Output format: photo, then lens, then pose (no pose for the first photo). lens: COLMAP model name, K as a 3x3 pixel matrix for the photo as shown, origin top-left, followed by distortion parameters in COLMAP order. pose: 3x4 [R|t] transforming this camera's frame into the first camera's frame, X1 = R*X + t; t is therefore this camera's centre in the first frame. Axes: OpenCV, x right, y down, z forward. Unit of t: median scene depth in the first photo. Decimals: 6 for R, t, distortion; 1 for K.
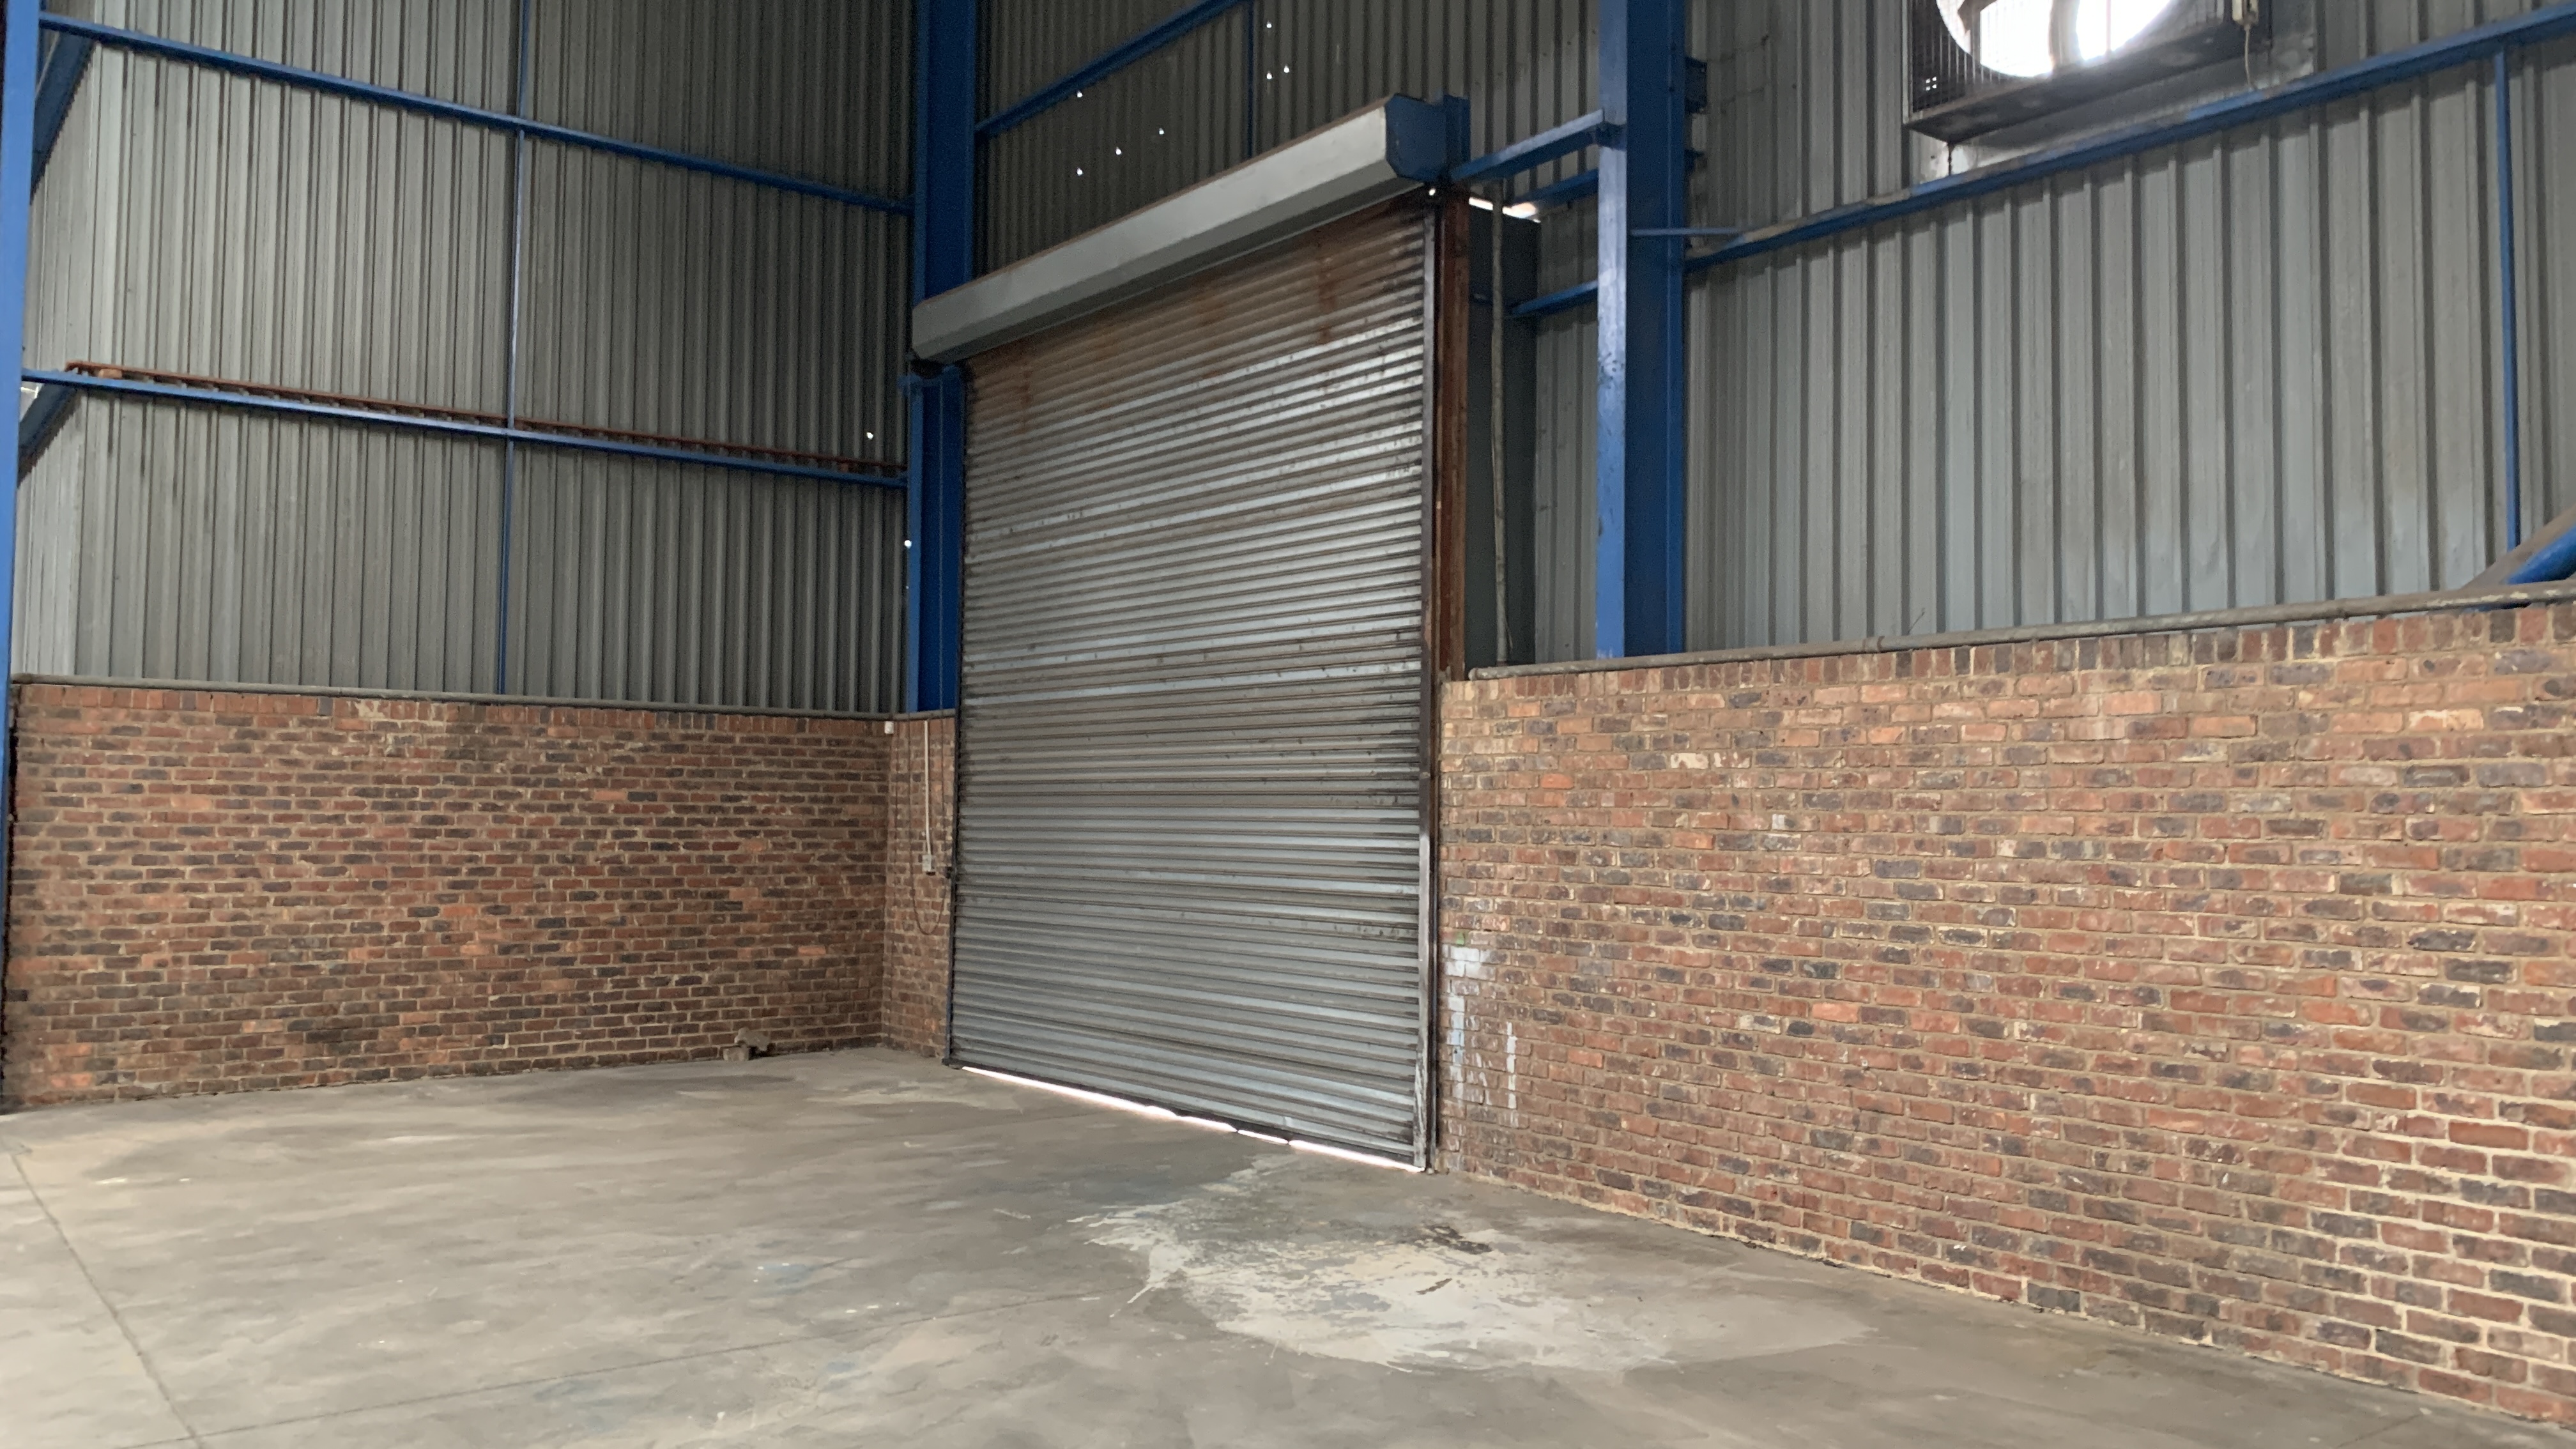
lens RADIAL K [[1947.1, 0, 1285.7], [0, 1947.1, 715.5], [0, 0, 1]] dist [0.039441, -0.037670]
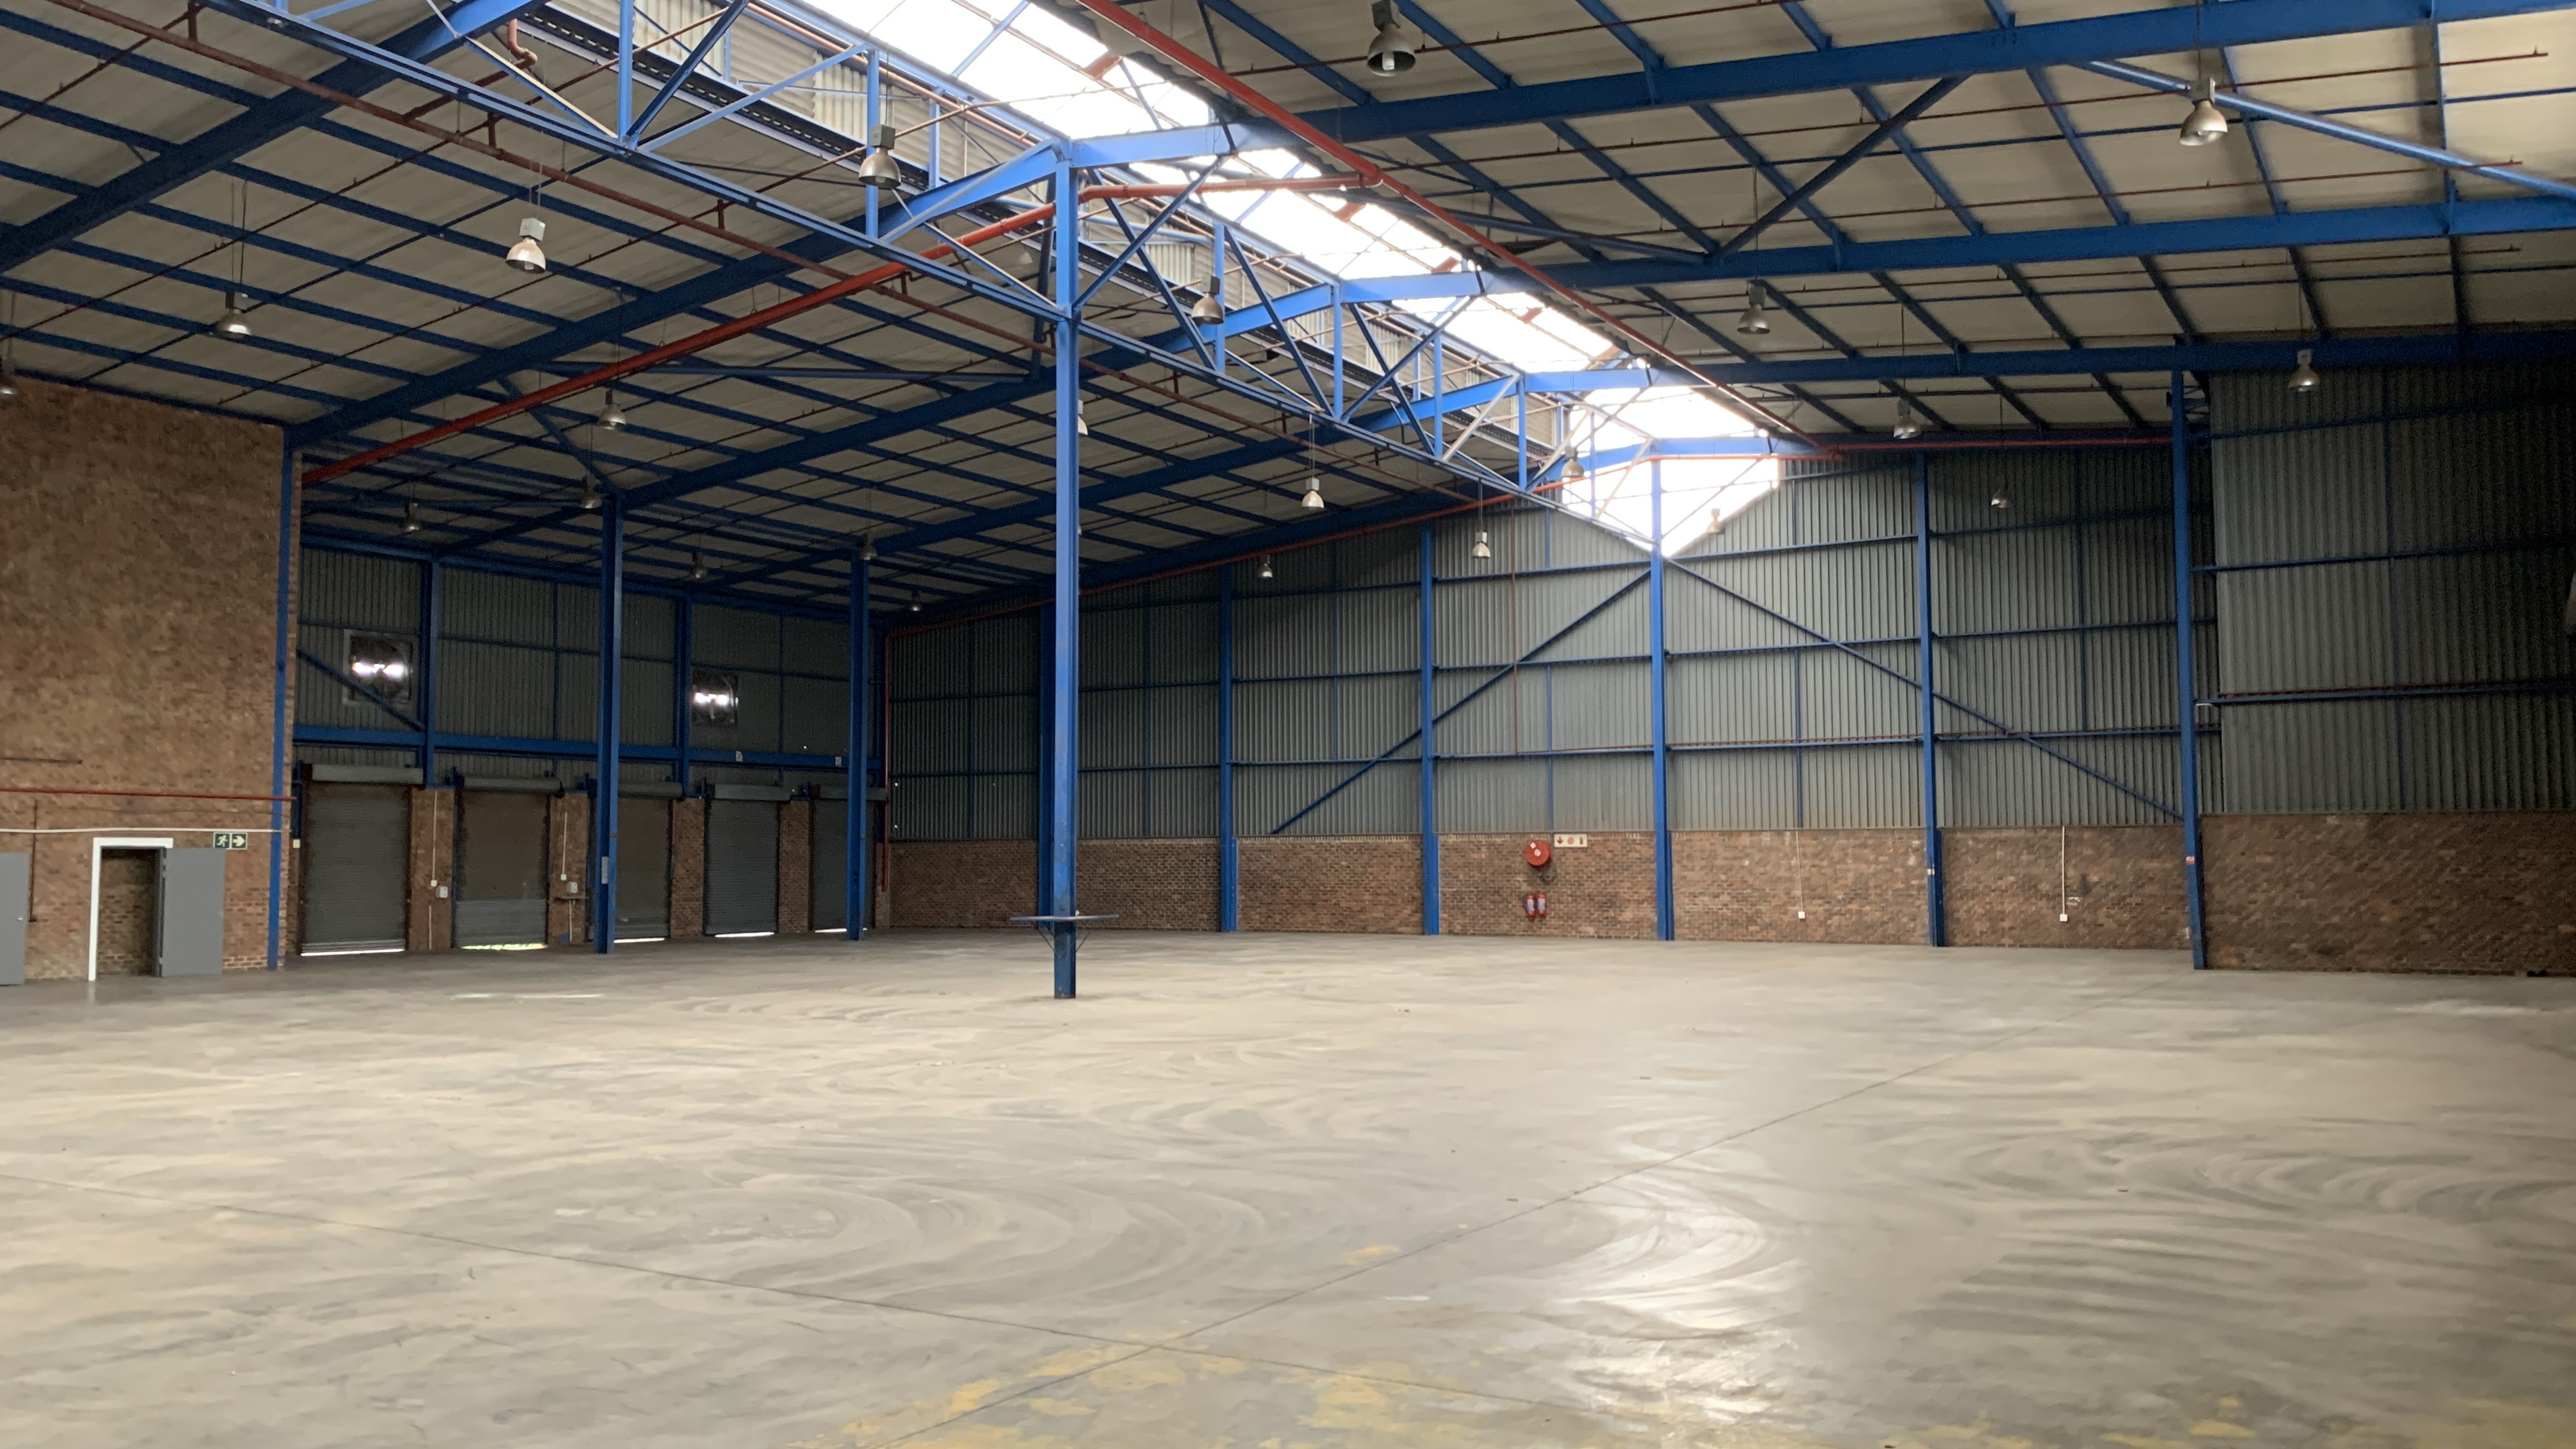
lens RADIAL K [[1960.4, 0, 1303.1], [0, 1960.4, 711.6], [0, 0, 1]] dist [0.093938, -0.118205]
pose [[0.363390, -0.086578, -0.927605, 2.082973], [0.056398, 0.995891, -0.070858, -0.050409], [0.929928, -0.026566, 0.366780, -1.661790]]
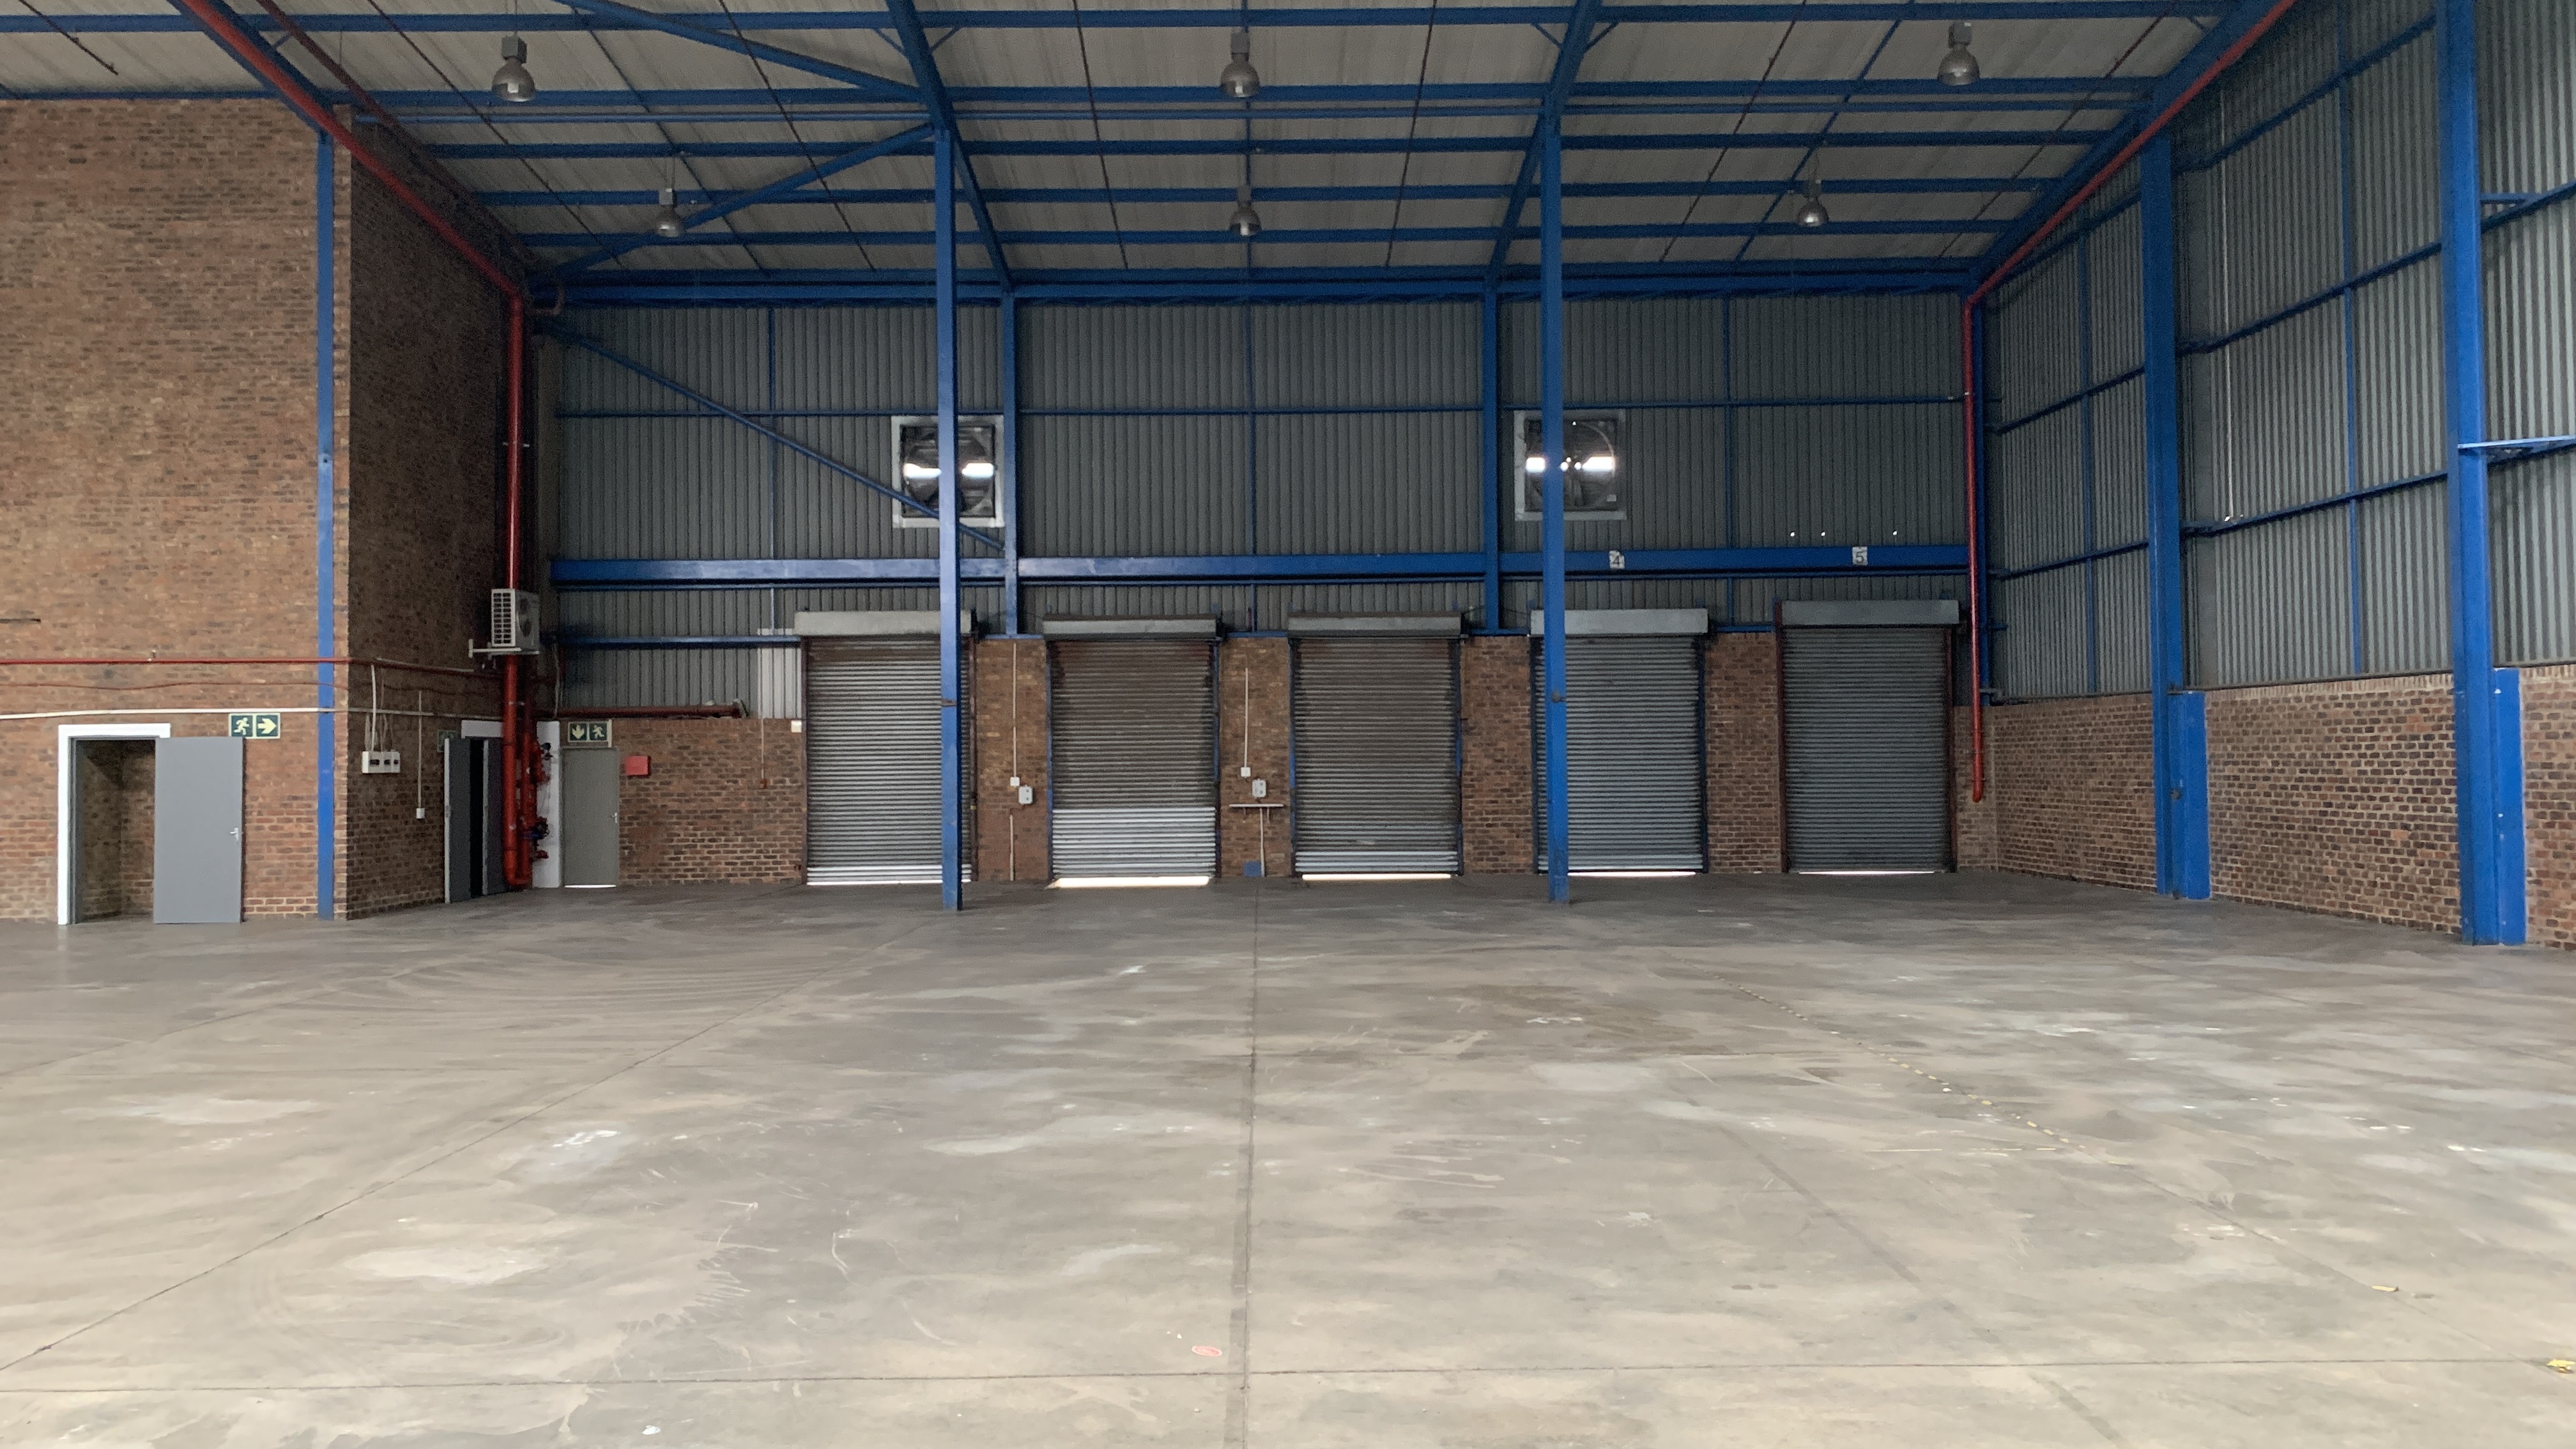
lens RADIAL K [[1963.5, 0, 1281.3], [0, 1963.5, 715.4], [0, 0, 1]] dist [0.091594, -0.124382]
pose [[-0.602452, -0.024099, -0.797791, -1.127428], [0.043654, 0.997053, -0.063083, 0.020245], [0.796960, -0.072831, -0.599625, 0.535809]]
